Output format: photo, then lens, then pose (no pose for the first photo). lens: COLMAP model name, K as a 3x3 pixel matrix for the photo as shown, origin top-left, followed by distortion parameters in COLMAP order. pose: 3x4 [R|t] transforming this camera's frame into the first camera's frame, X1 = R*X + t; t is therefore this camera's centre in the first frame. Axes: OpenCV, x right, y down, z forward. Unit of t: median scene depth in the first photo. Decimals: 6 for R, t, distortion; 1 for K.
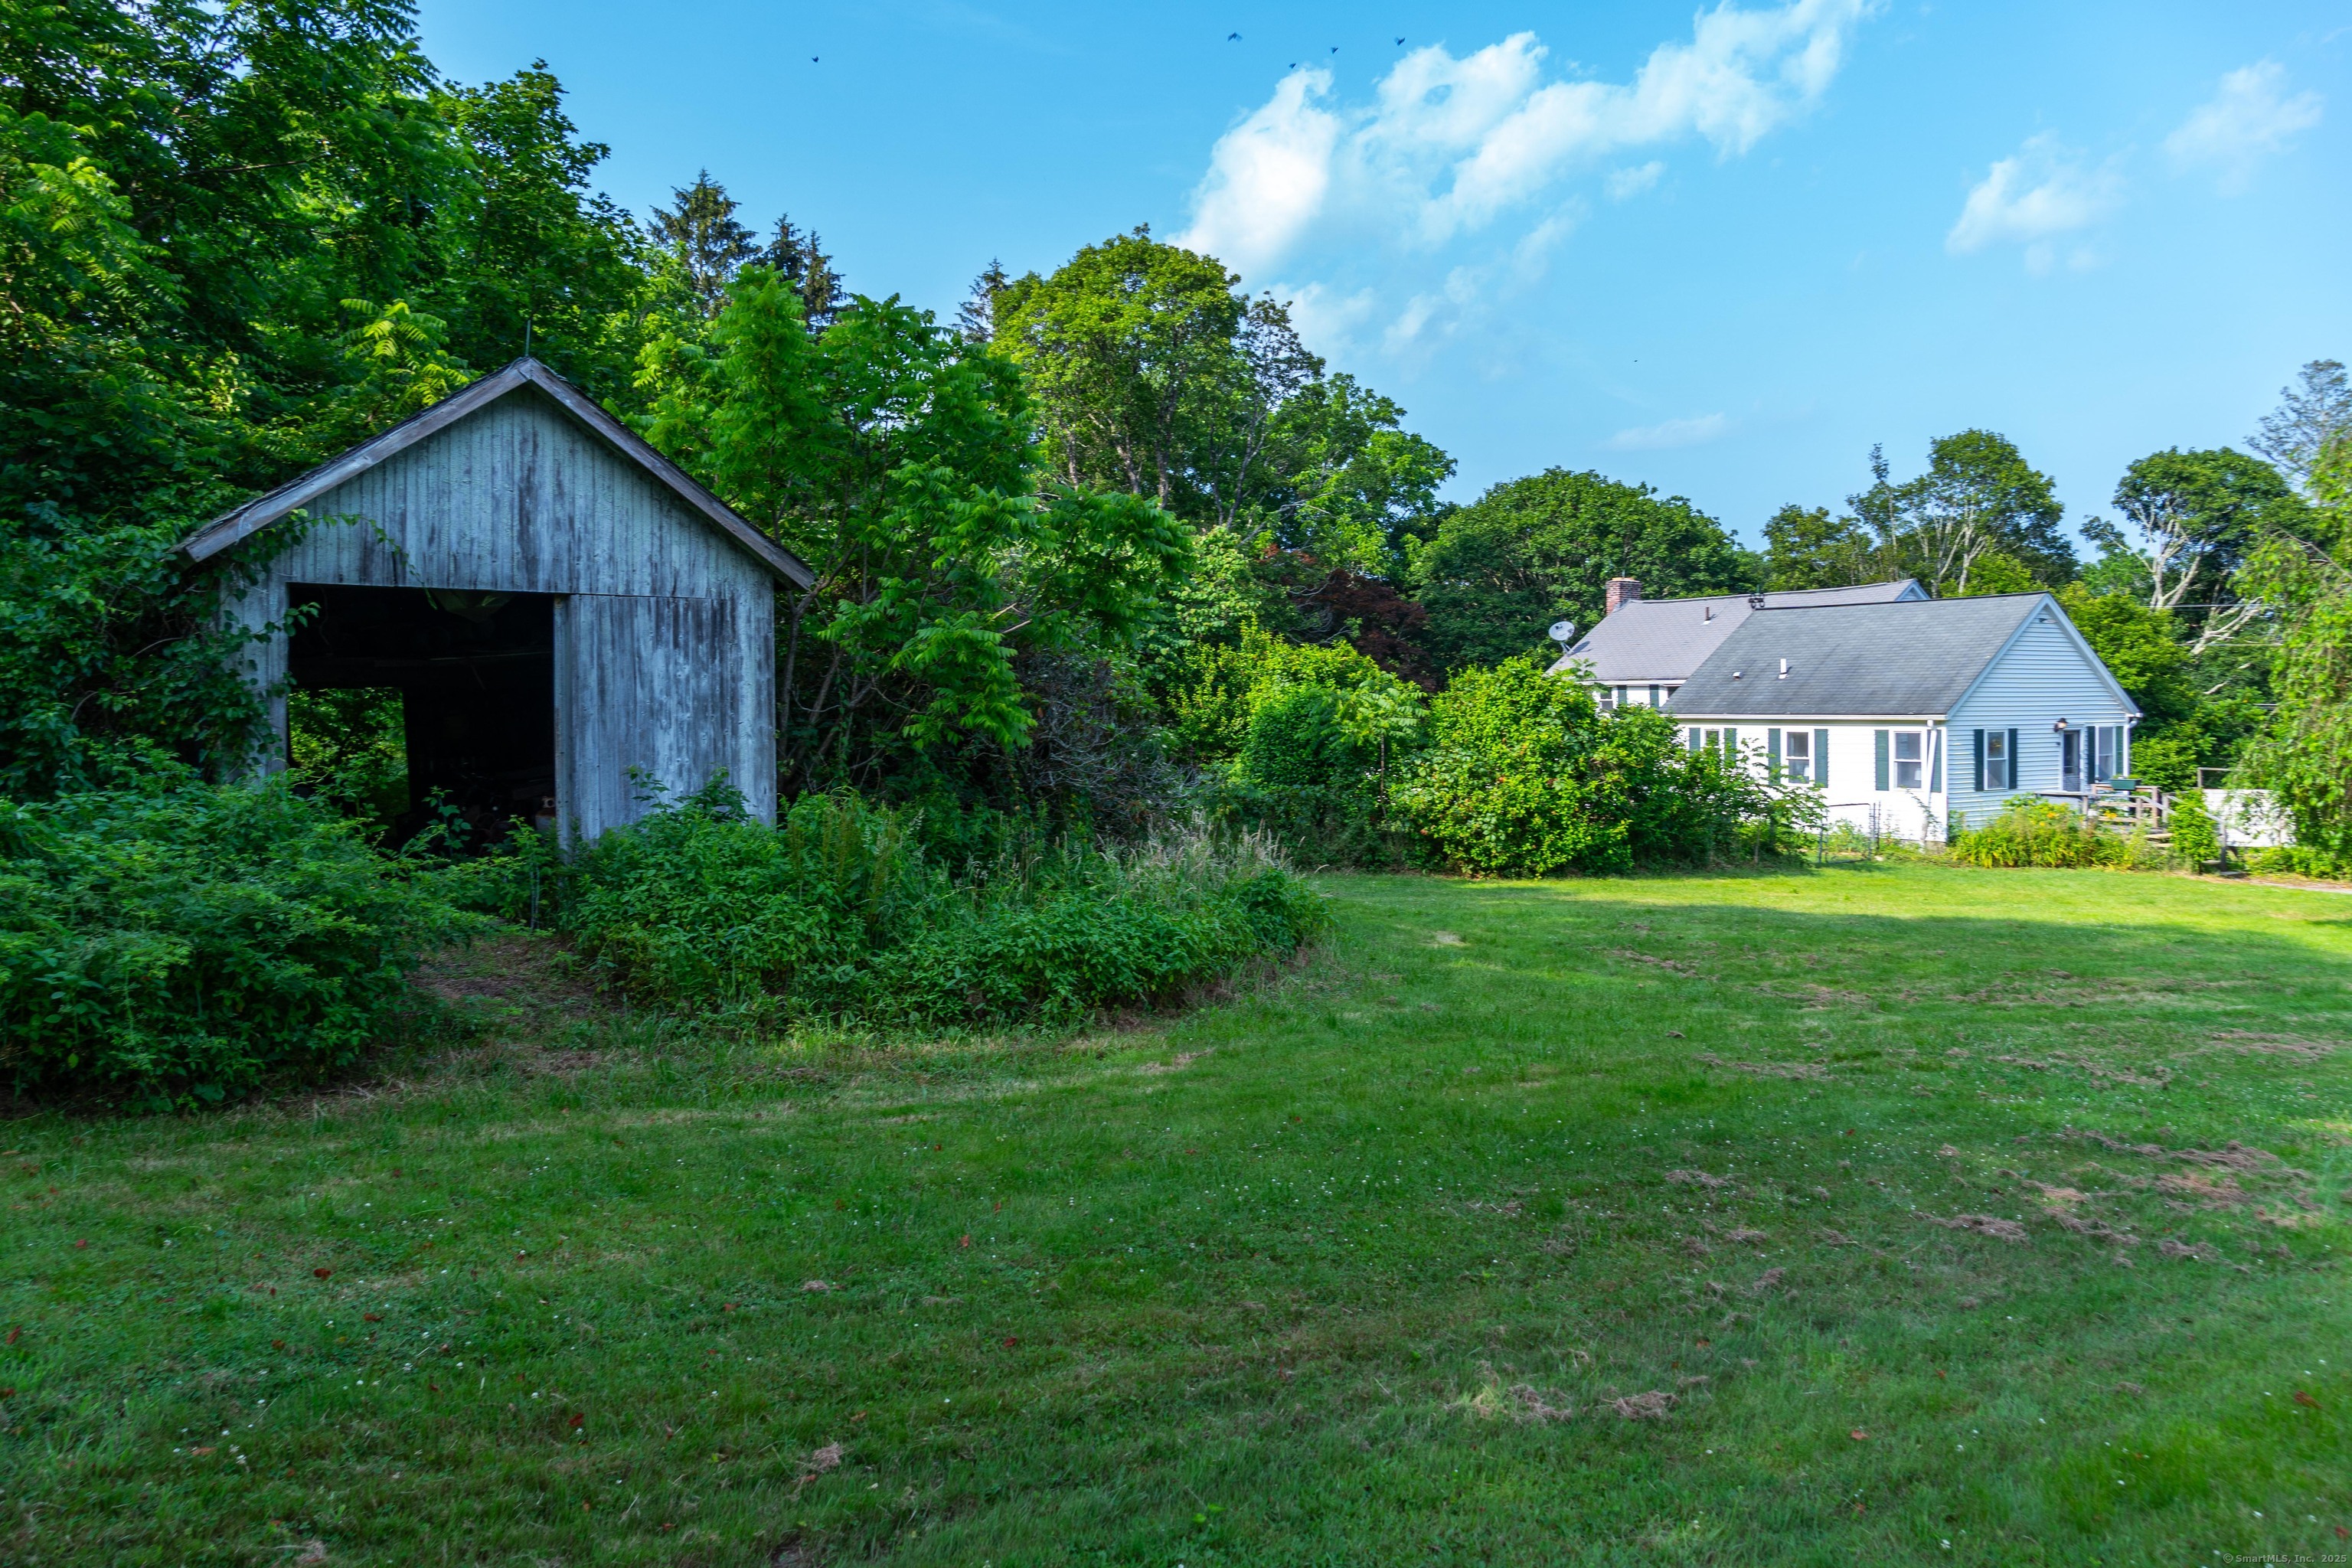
lens RADIAL K [[1818.3, 0, 1189.9], [0, 1818.3, 700.8], [0, 0, 1]] dist [0.013835, 0.016744]
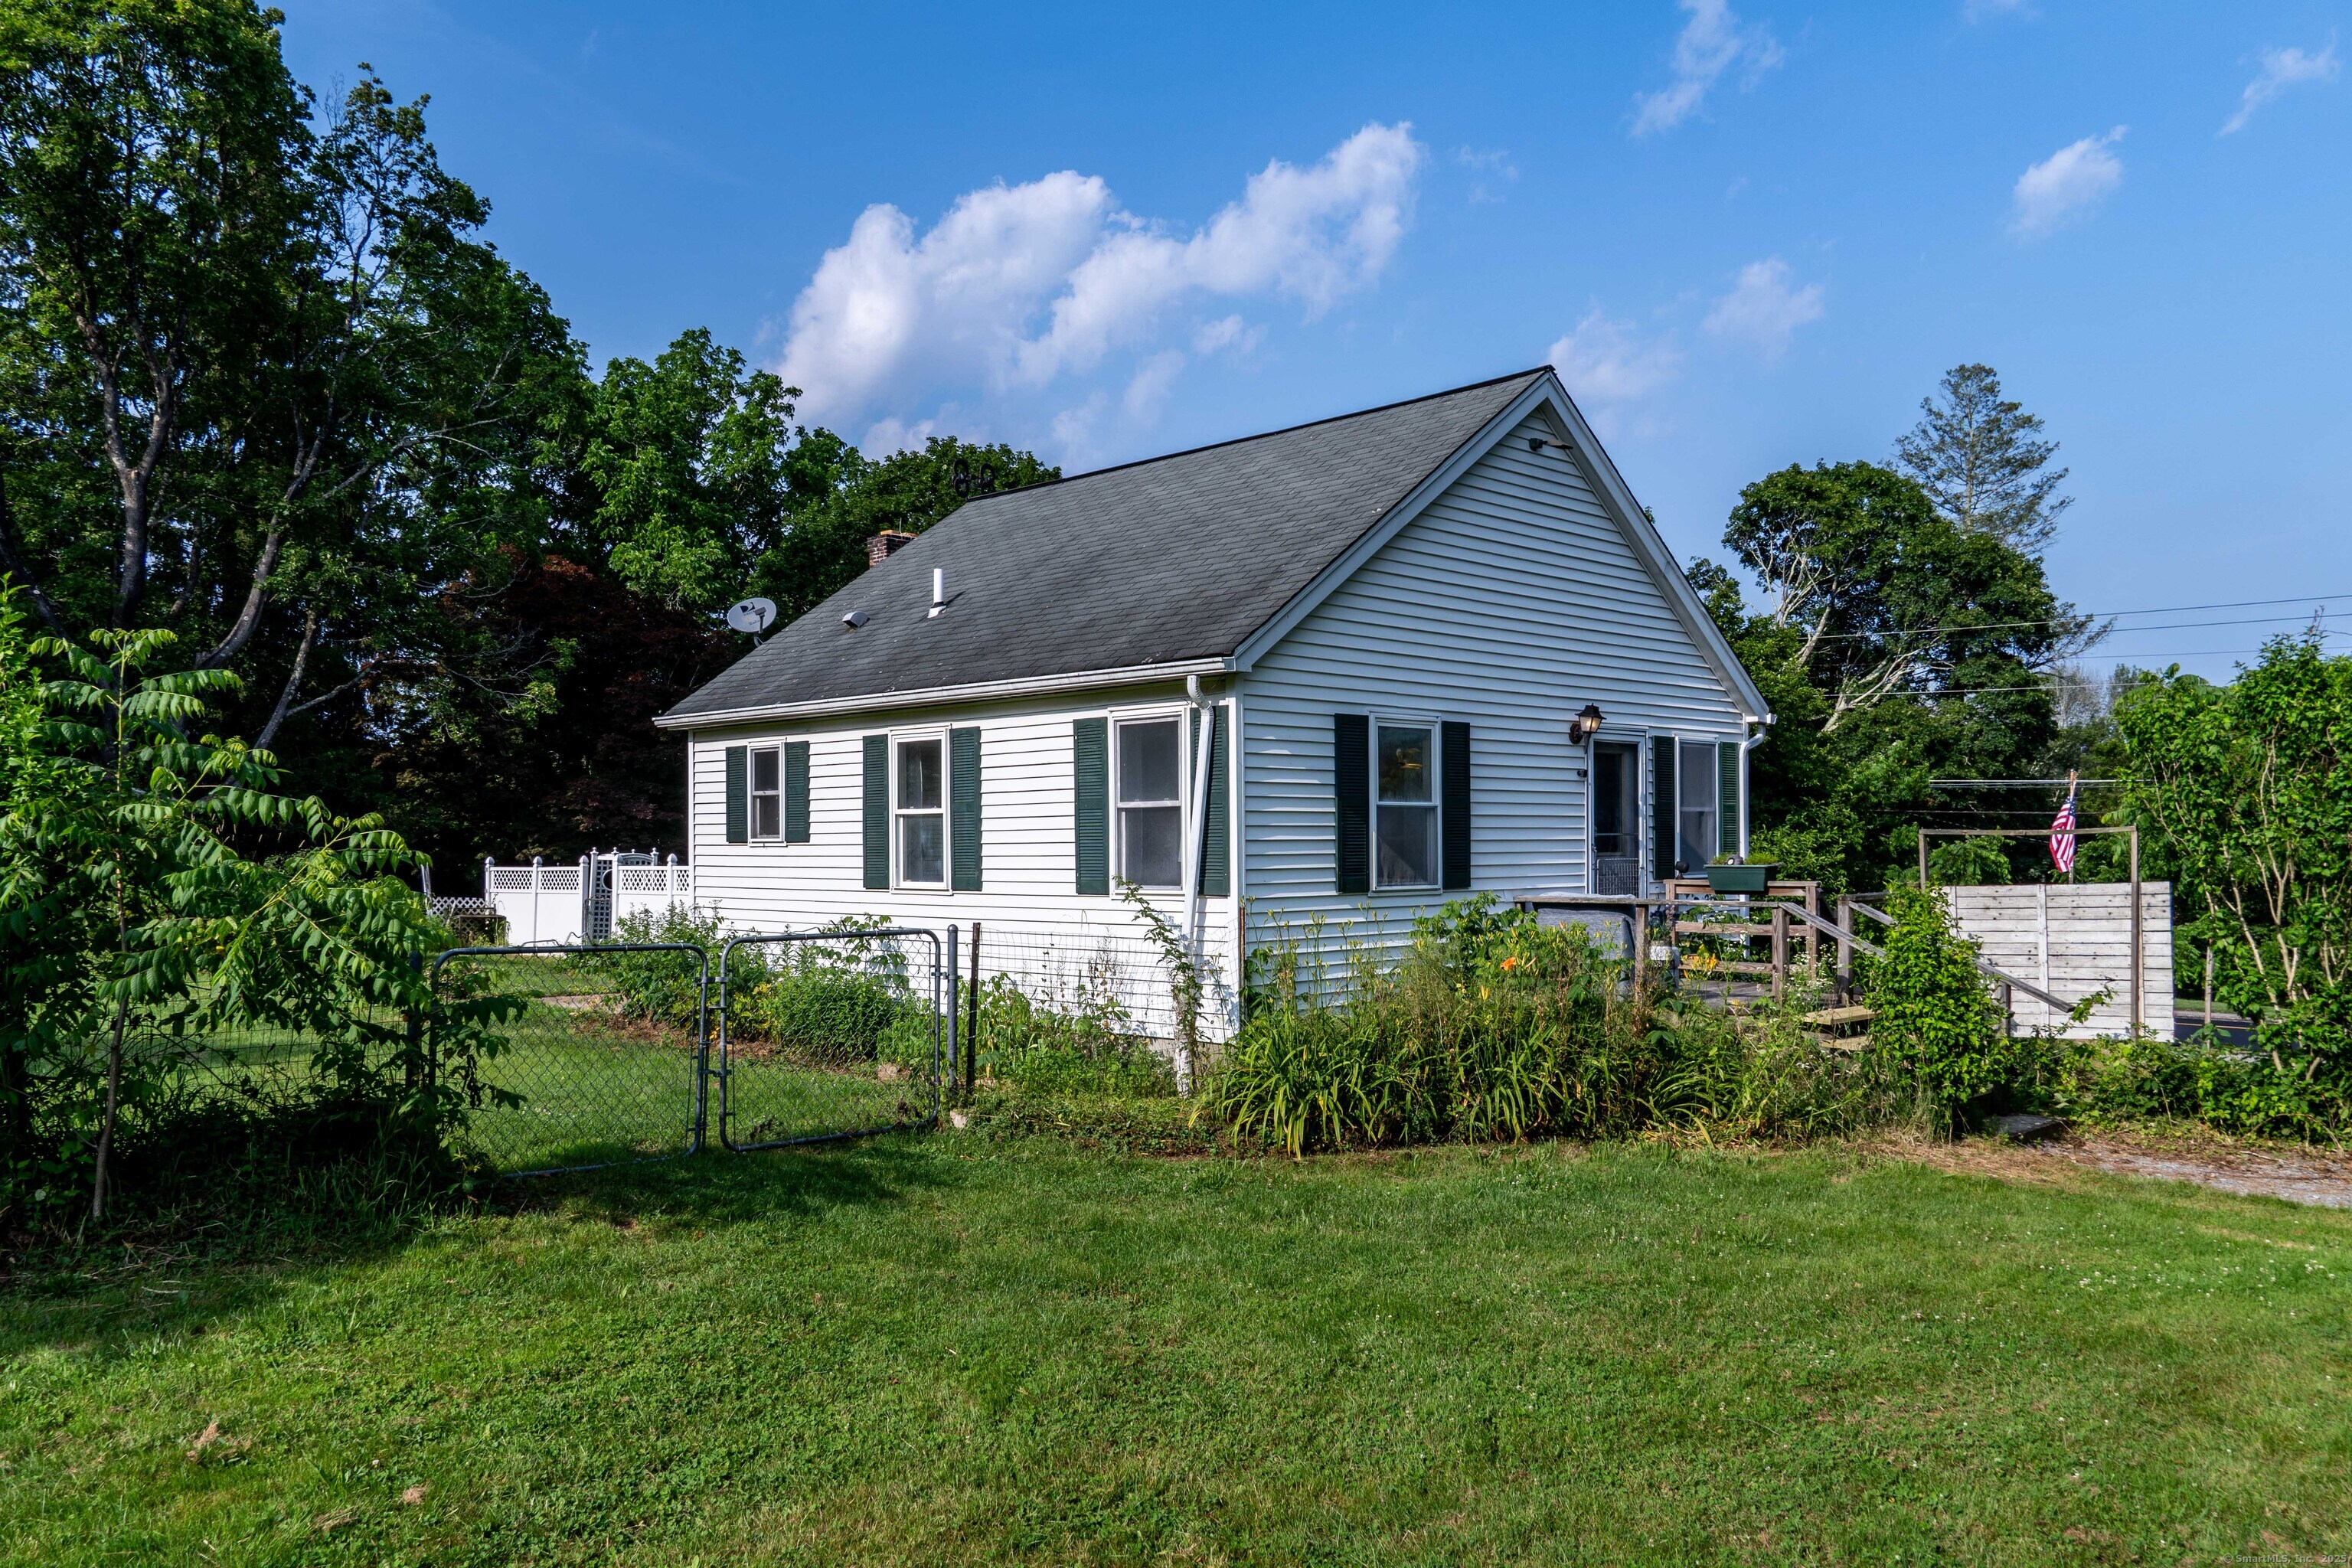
lens RADIAL K [[1818.3, 0, 1159.0], [0, 1818.3, 823.5], [0, 0, 1]] dist [0.013835, 0.016744]
pose [[0.986467, 0.000302, 0.163959, 0.325548], [0.001110, 0.999963, -0.008519, 0.037482], [-0.163955, 0.008585, 0.986430, 0.637072]]
